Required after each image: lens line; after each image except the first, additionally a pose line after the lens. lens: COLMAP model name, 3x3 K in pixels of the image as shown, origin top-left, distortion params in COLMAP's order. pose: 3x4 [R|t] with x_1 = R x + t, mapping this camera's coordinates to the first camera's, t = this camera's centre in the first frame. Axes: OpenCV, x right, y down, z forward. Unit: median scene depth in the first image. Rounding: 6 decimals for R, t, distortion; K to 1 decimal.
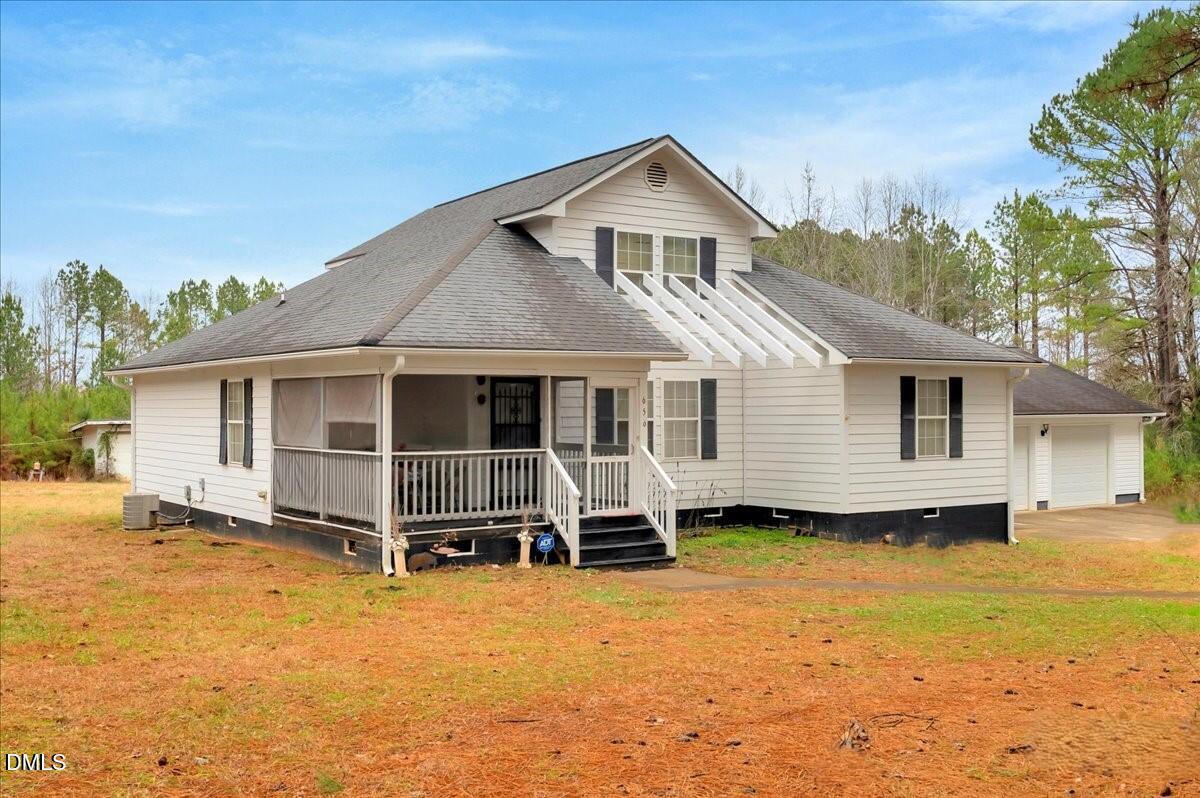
lens RADIAL K [[1242.8, 0, 601.3], [0, 1242.8, 375.2], [0, 0, 1]] dist [0.004881, -0.004457]
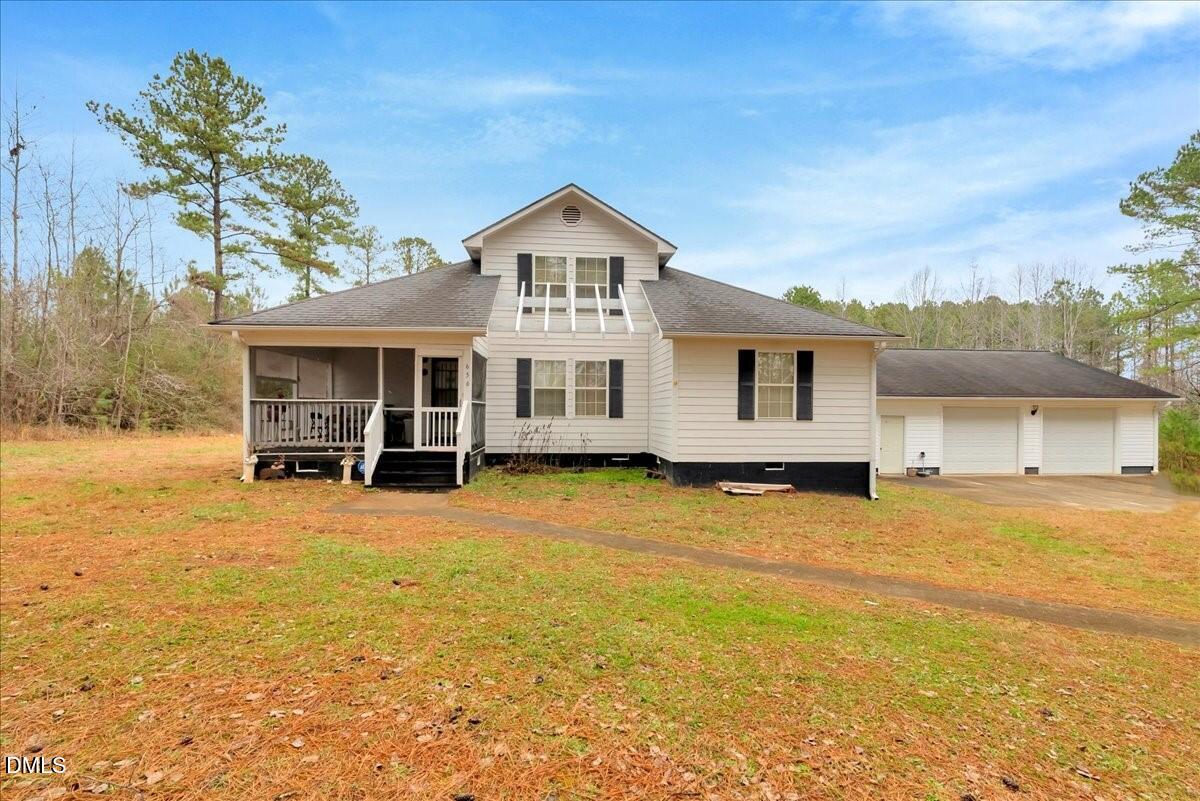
lens RADIAL K [[554.7, 0, 600.0], [0, 554.7, 400.5], [0, 0, 1]] dist [-0.004322, -0.000262]
pose [[0.869839, 0.002252, -0.493331, 0.374862], [0.001954, 0.999966, 0.008010, 0.043417], [0.493332, -0.007932, 0.869805, 0.458288]]
